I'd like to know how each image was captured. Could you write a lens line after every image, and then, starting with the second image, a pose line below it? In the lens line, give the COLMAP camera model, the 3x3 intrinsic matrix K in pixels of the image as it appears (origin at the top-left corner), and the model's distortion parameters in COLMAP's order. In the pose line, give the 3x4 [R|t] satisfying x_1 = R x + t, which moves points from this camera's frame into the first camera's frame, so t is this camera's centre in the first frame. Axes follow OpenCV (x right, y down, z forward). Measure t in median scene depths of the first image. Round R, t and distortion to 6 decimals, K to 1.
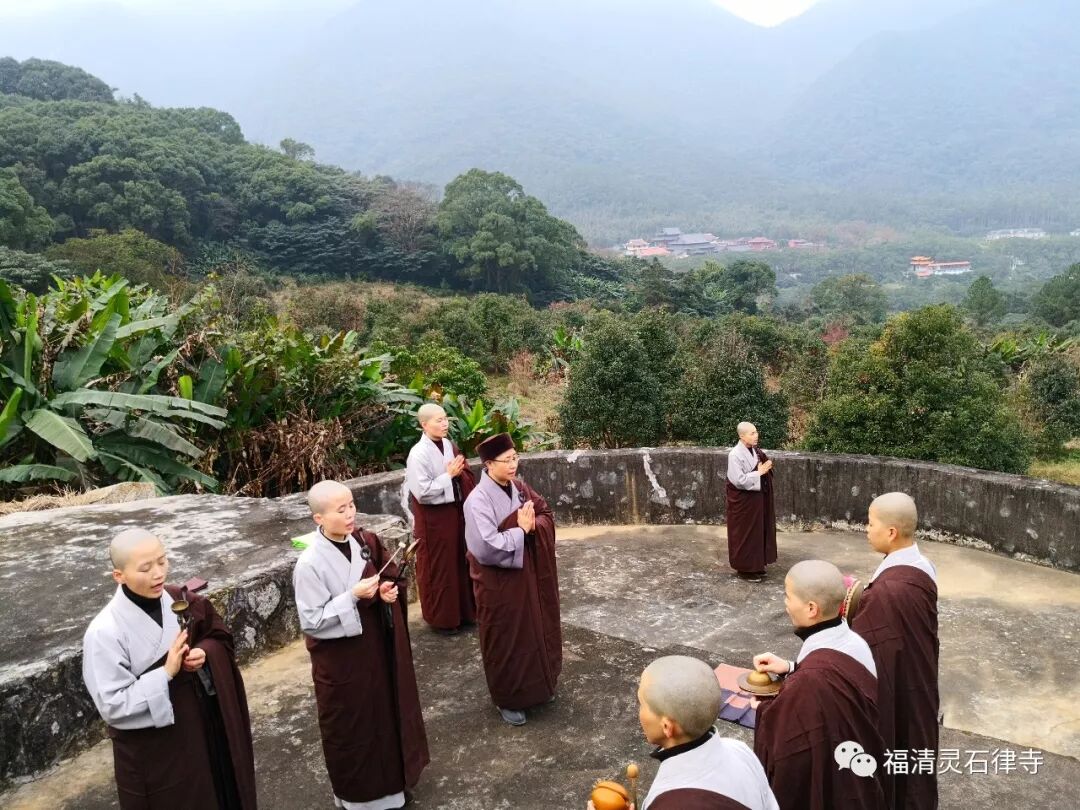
lens RADIAL K [[879.9, 0, 540.0], [0, 879.9, 405.0], [0, 0, 1]] dist [0.067173, -0.124766]
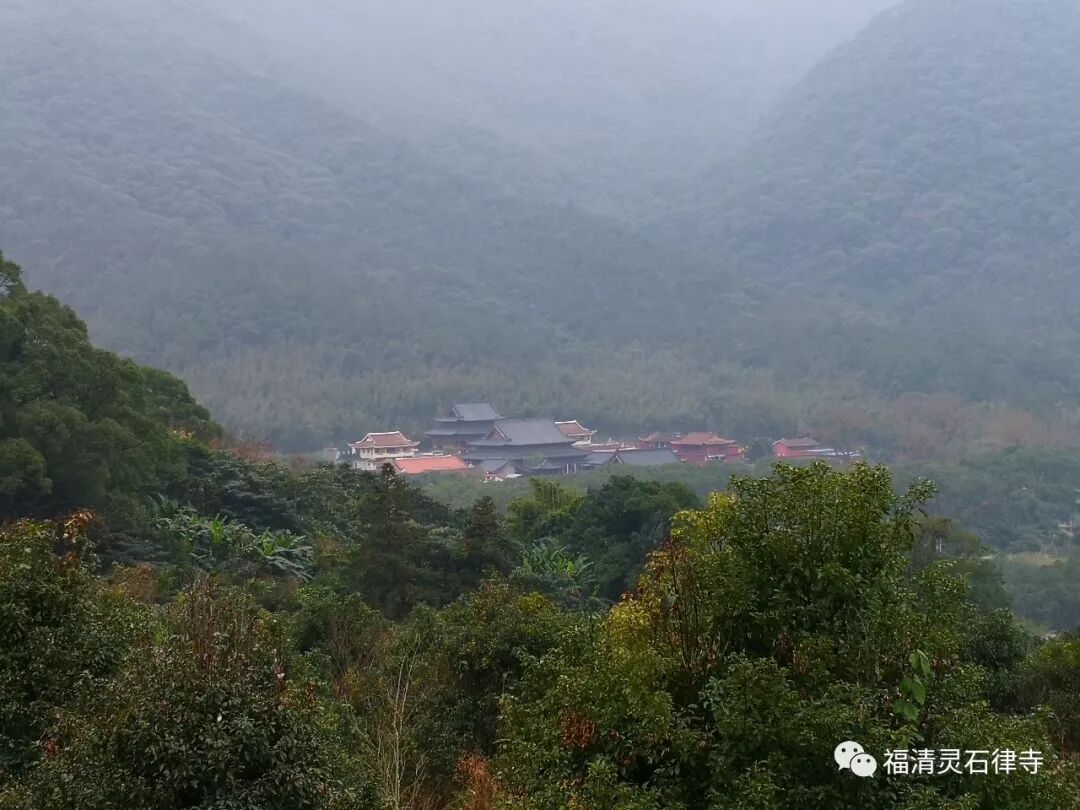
lens RADIAL K [[2153.6, 0, 540.0], [0, 2153.6, 405.0], [0, 0, 1]] dist [0.252365, 0.023747]
pose [[0.993850, 0.018505, 0.109182, 0.076928], [0.005931, 0.975629, -0.219348, 0.005038], [-0.110580, 0.218646, 0.969518, 0.093726]]
